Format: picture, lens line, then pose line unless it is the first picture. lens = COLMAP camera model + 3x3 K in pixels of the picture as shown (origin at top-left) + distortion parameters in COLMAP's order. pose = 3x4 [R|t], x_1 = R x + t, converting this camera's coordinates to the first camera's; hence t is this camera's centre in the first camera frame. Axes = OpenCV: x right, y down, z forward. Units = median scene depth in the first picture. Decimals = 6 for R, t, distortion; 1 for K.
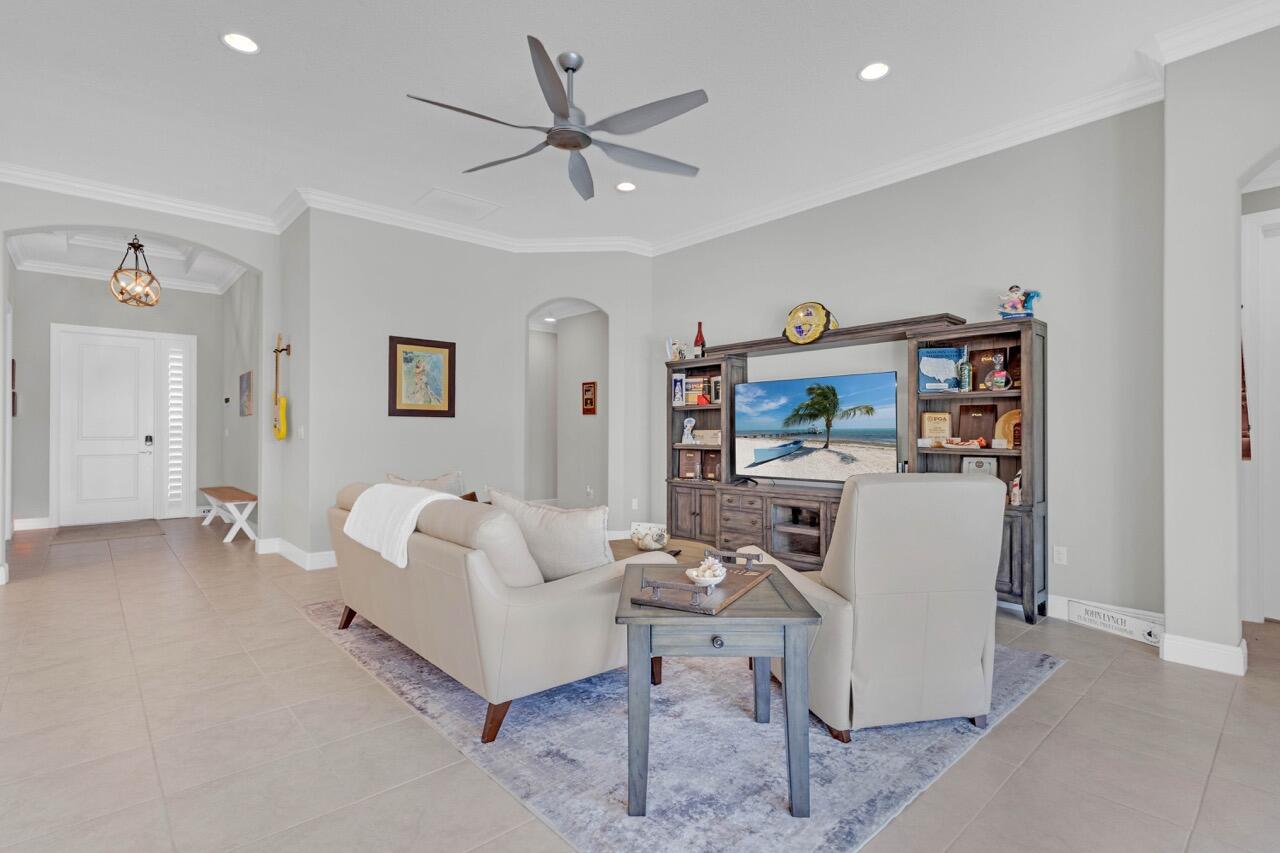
lens RADIAL K [[607.9, 0, 632.2], [0, 607.9, 428.2], [0, 0, 1]] dist [-0.000897, -0.000053]
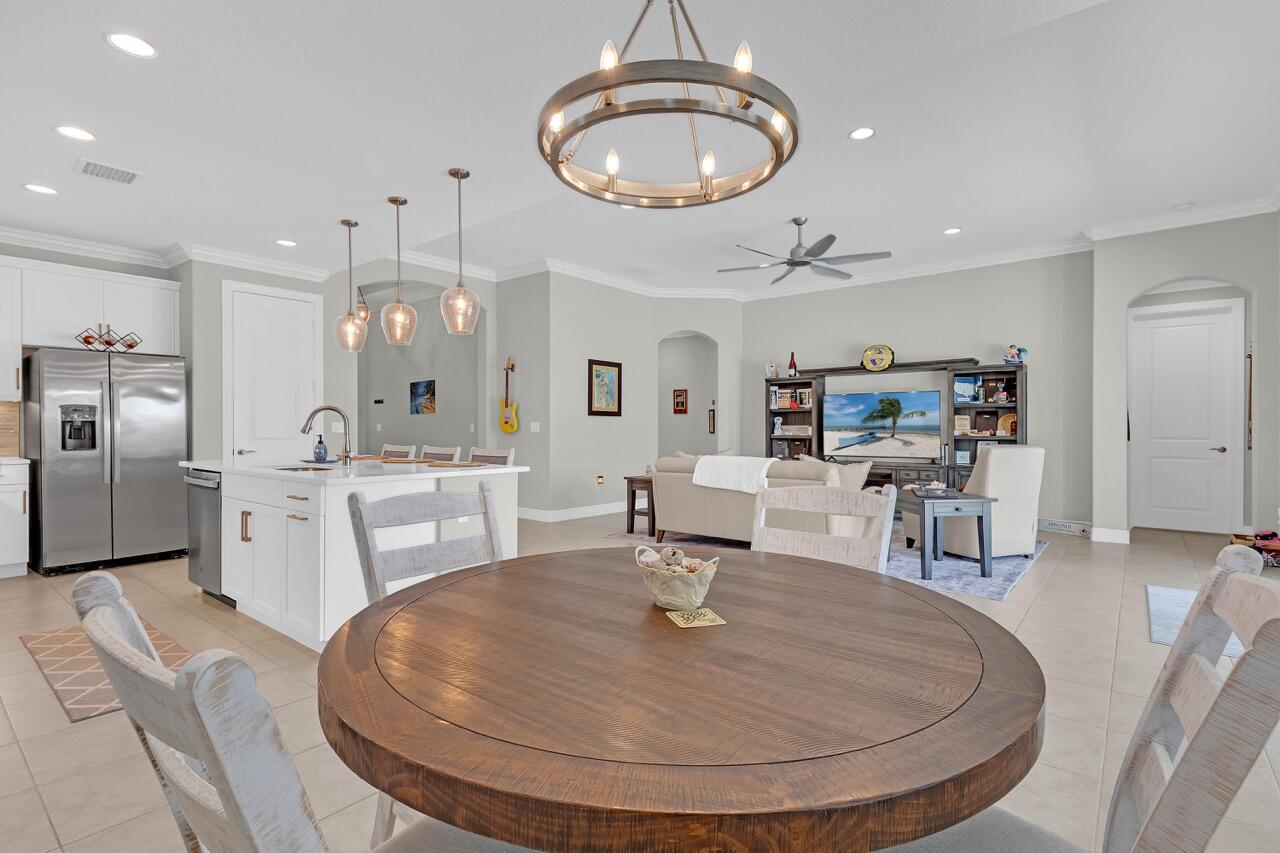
lens RADIAL K [[613.7, 0, 640.0], [0, 613.7, 426.5], [0, 0, 1]] dist [0.001895, 0.000142]
pose [[0.988307, -0.001537, 0.152467, -0.565075], [0.000783, 0.999987, 0.005009, -0.003134], [-0.152473, -0.004831, 0.988296, -0.479464]]
